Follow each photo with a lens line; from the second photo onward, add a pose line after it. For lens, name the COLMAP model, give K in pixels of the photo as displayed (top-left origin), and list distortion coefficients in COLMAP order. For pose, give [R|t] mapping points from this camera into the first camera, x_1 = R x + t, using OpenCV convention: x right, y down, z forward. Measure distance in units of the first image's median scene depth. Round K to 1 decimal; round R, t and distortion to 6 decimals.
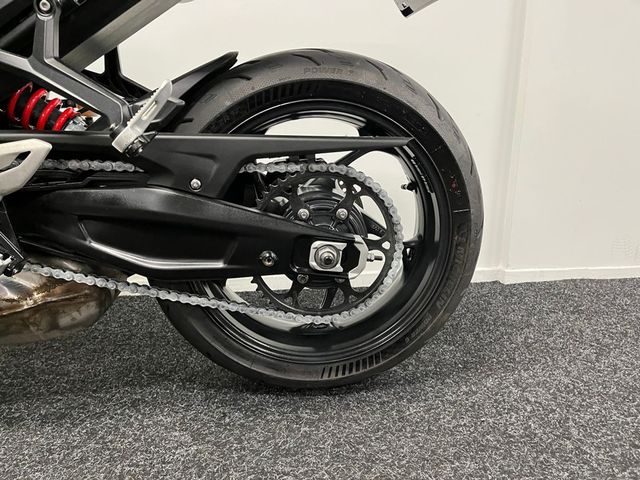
lens RADIAL K [[488.7, 0, 318.9], [0, 488.7, 242.1], [0, 0, 1]] dist [0.042684, -0.025352]
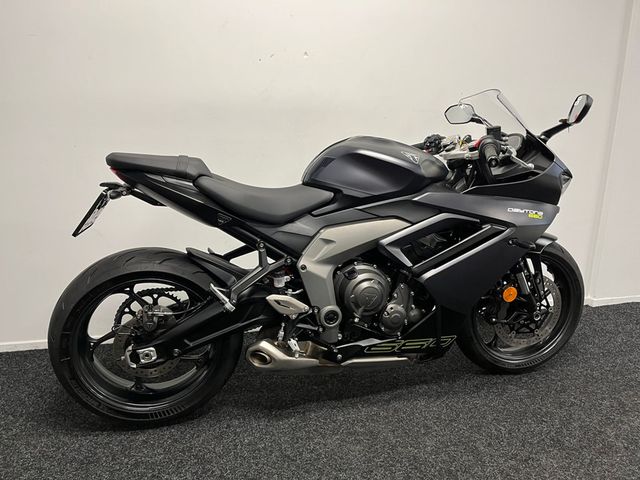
lens RADIAL K [[486.6, 0, 318.7], [0, 486.6, 242.1], [0, 0, 1]] dist [0.085200, -0.116812]
pose [[0.997810, -0.018906, 0.063385, -1.364775], [0.017269, 0.999505, 0.026281, -0.403894], [-0.063851, -0.025129, 0.997643, -1.354316]]
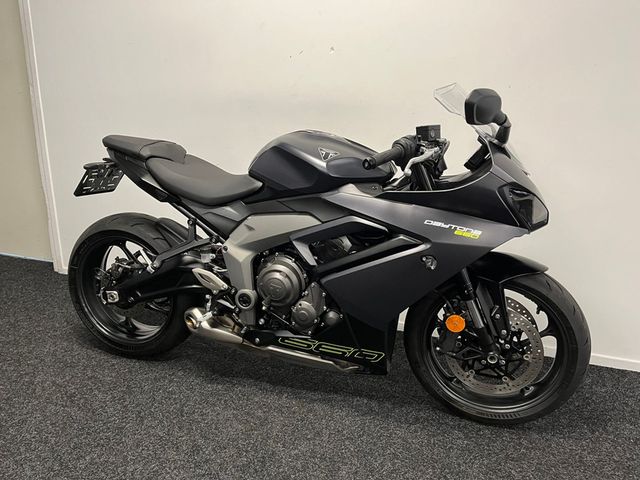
lens RADIAL K [[486.6, 0, 316.4], [0, 486.6, 237.4], [0, 0, 1]] dist [0.085200, -0.116812]
pose [[0.885273, 0.131845, -0.445992, 0.007885], [-0.119219, 0.991265, 0.056396, -0.468331], [0.449532, 0.003245, 0.893258, -1.118664]]
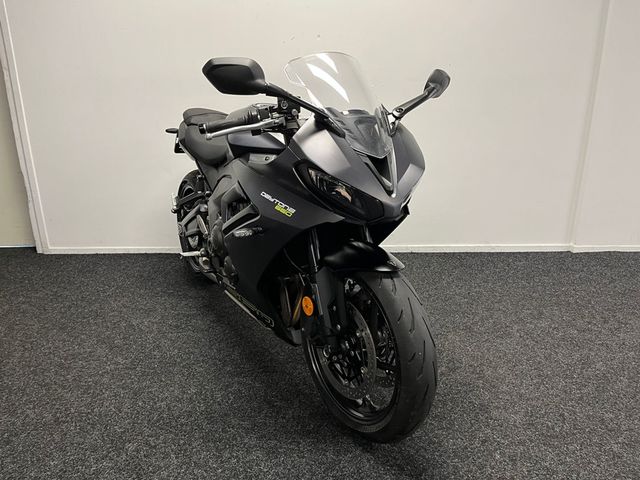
lens RADIAL K [[486.6, 0, 316.7], [0, 486.6, 241.3], [0, 0, 1]] dist [0.085200, -0.116812]
pose [[0.990925, 0.028908, -0.131271, -0.770651], [-0.018365, 0.996559, 0.080823, -0.202050], [0.133156, -0.077678, 0.988046, -2.187354]]
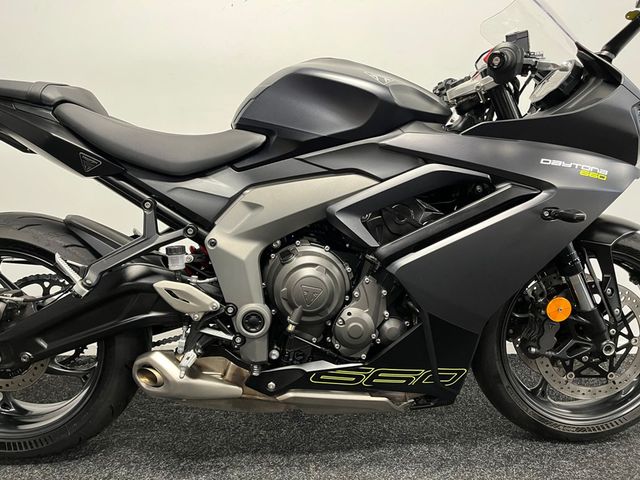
lens RADIAL K [[486.6, 0, 319.7], [0, 486.6, 239.6], [0, 0, 1]] dist [0.085200, -0.116812]
pose [[0.991362, 0.011985, -0.130602, -0.838823], [-0.021856, 0.996988, -0.074415, -0.164494], [0.129317, 0.076626, 0.988638, -0.656689]]
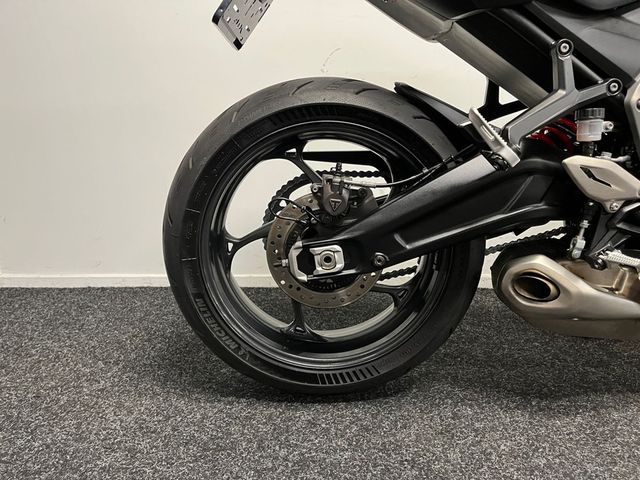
lens RADIAL K [[486.6, 0, 320.1], [0, 486.6, 235.7], [0, 0, 1]] dist [0.085200, -0.116812]
pose [[0.989261, 0.020274, -0.144749, -1.787864], [-0.022898, 0.999602, -0.016486, 0.043476], [0.144357, 0.019624, 0.989331, -0.426215]]
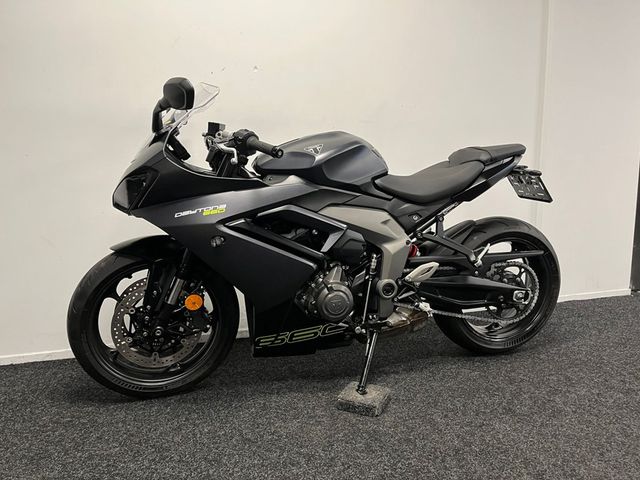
lens RADIAL K [[486.6, 0, 321.1], [0, 486.6, 245.1], [0, 0, 1]] dist [0.085200, -0.116812]
pose [[0.987344, -0.049203, 0.150768, -1.352425], [0.060542, 0.995597, -0.071566, -0.115525], [-0.146582, 0.079788, 0.985975, -1.432427]]
